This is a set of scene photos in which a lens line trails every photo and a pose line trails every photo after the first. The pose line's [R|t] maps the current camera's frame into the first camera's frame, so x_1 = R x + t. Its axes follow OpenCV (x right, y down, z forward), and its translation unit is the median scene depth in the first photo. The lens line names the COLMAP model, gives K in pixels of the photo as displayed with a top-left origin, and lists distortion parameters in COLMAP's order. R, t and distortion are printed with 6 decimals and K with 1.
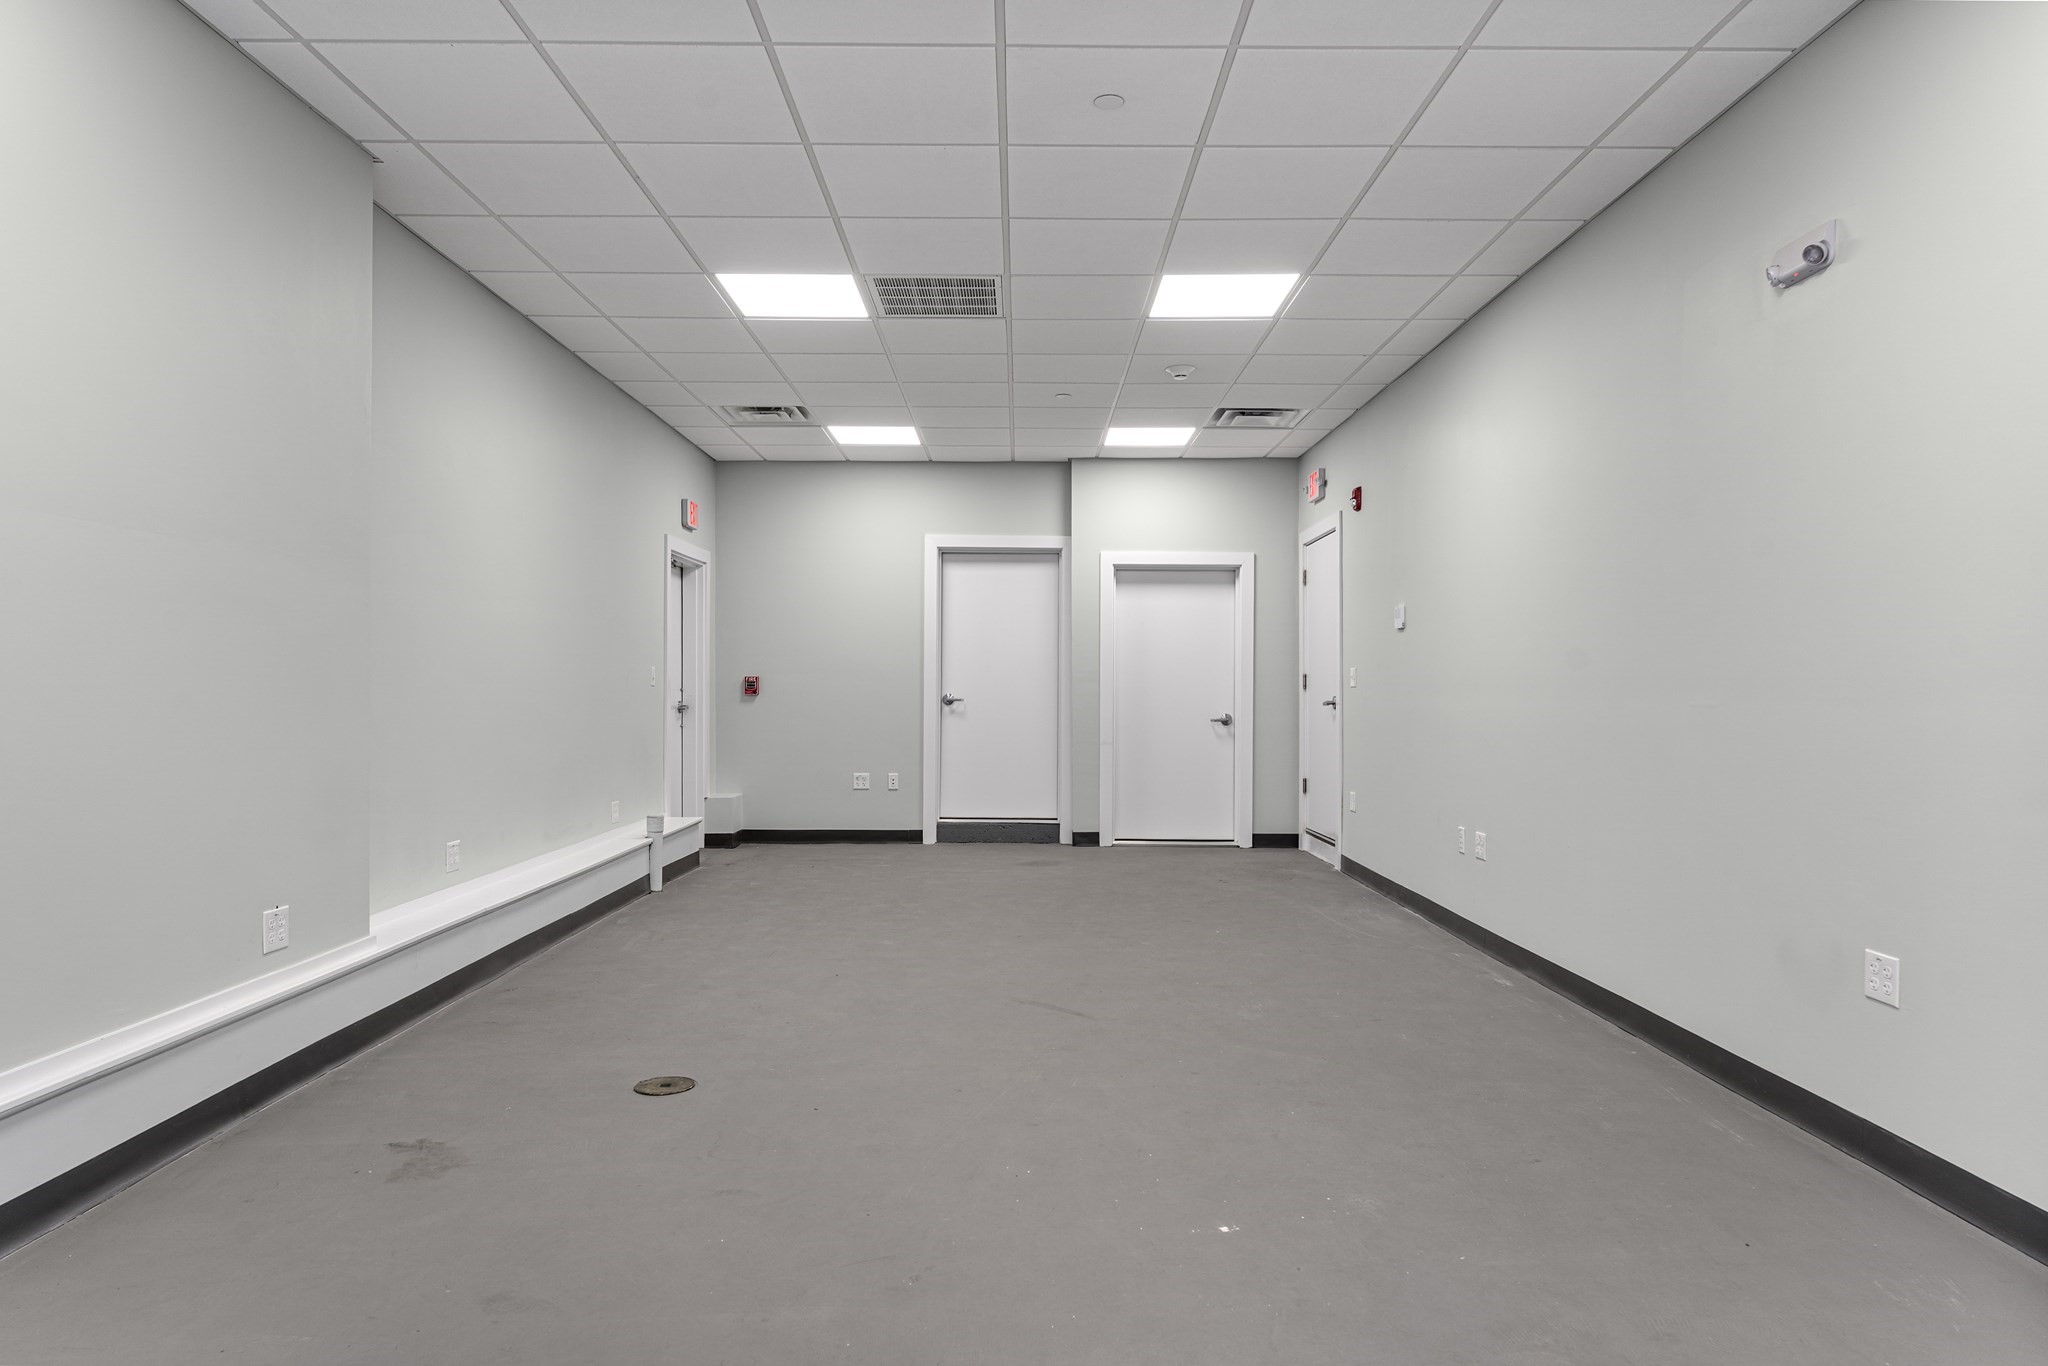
lens RADIAL K [[1233.0, 0, 1011.4], [0, 1233.0, 678.1], [0, 0, 1]] dist [0.001580, 0.001083]
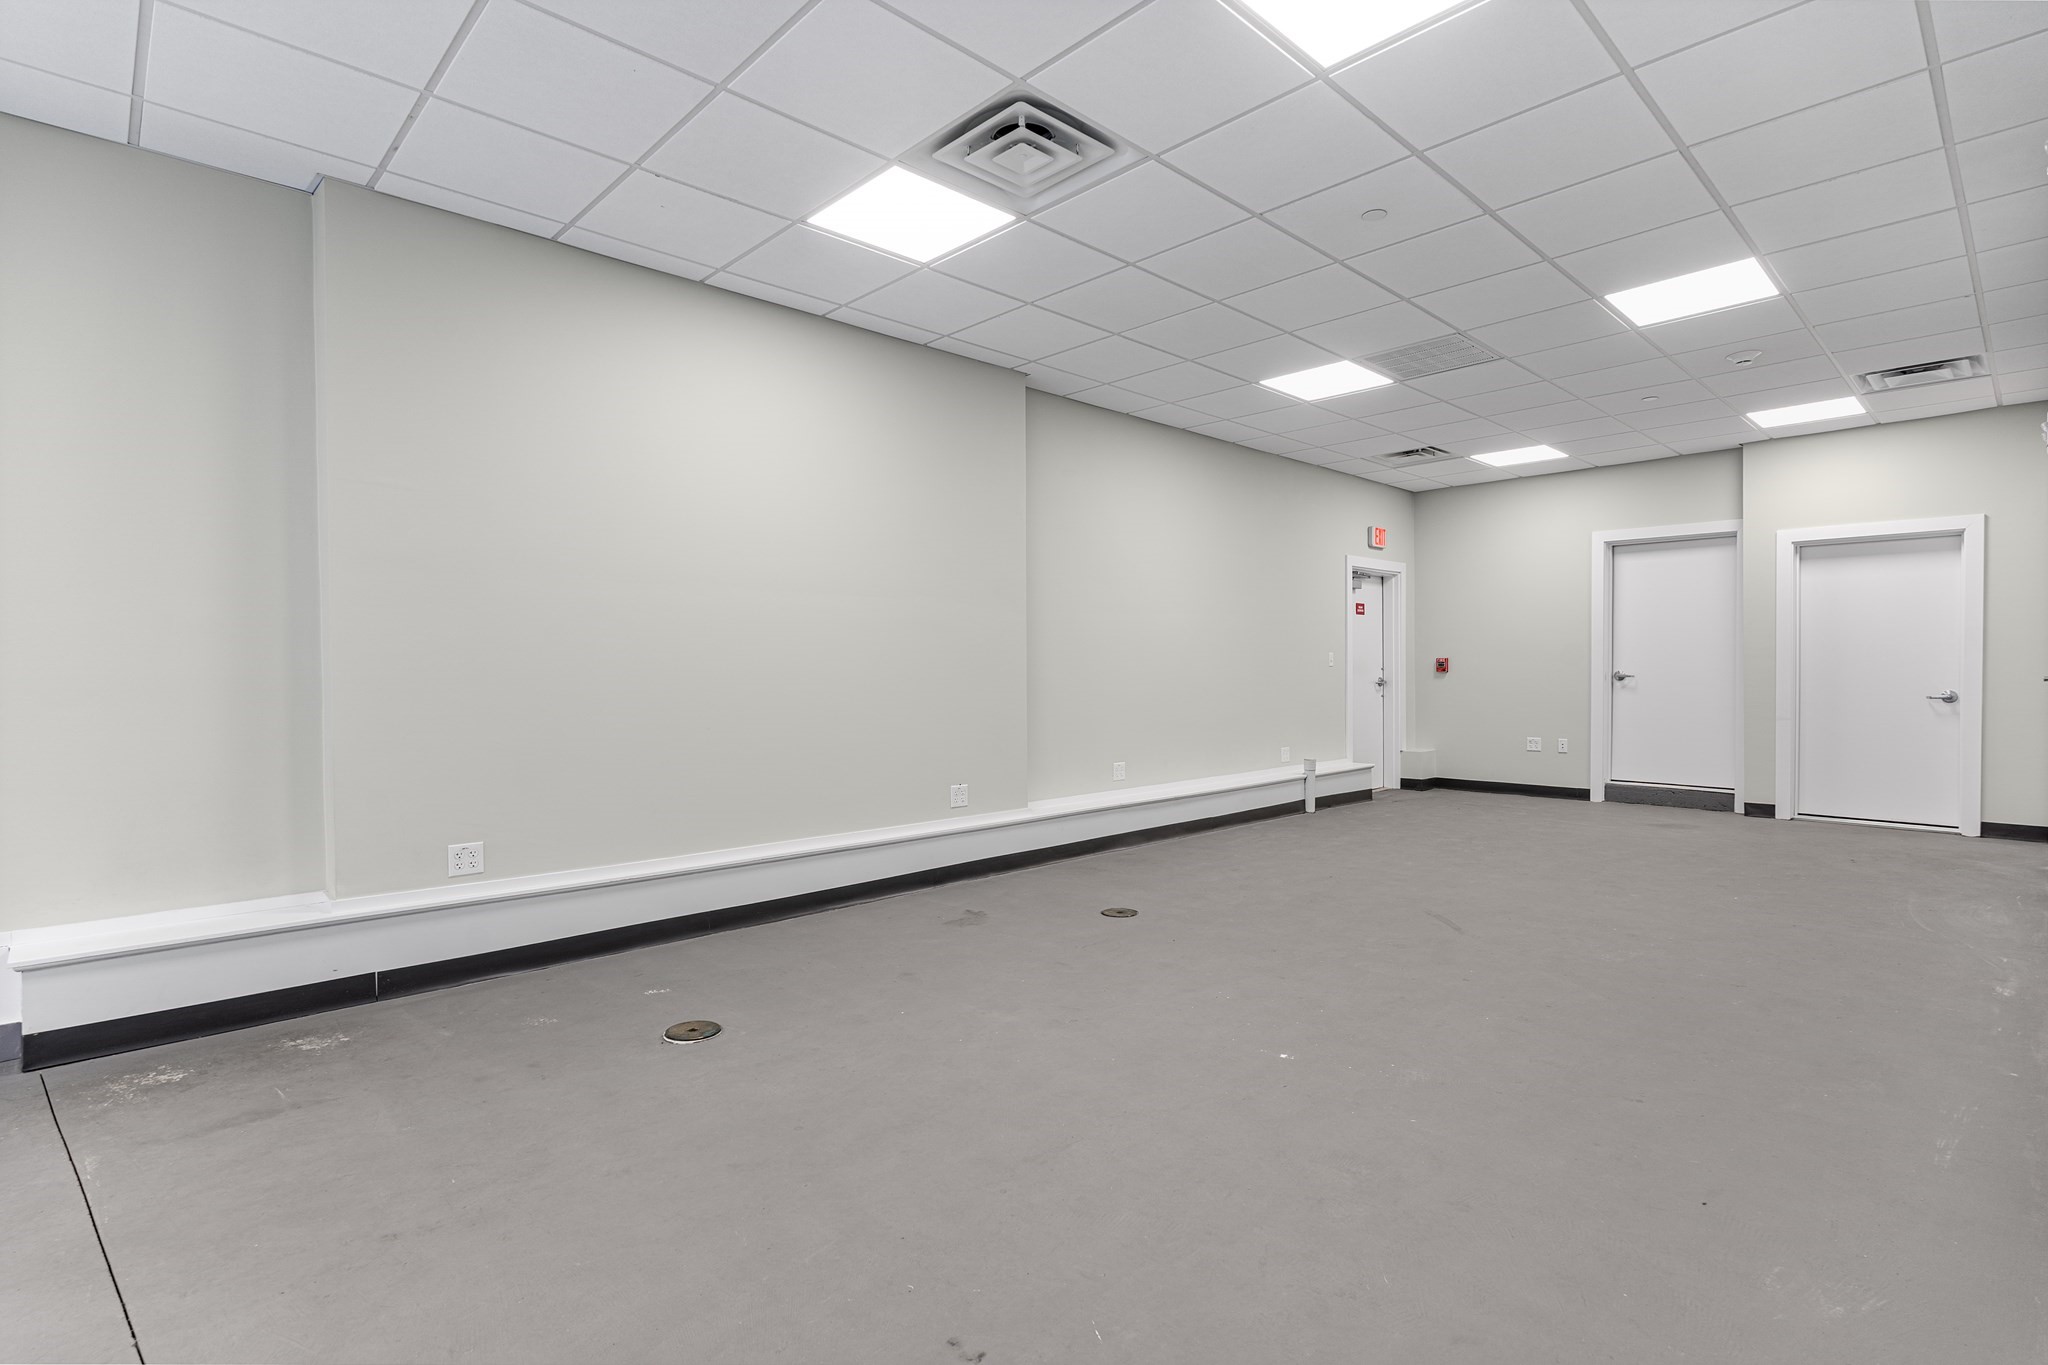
lens RADIAL K [[970.9, 0, 1067.3], [0, 970.9, 688.2], [0, 0, 1]] dist [-0.003879, 0.001054]
pose [[0.709375, 0.007264, -0.704793, 0.221414], [0.014998, 0.999565, 0.025398, -0.001396], [0.704671, -0.028587, 0.708958, 0.014636]]
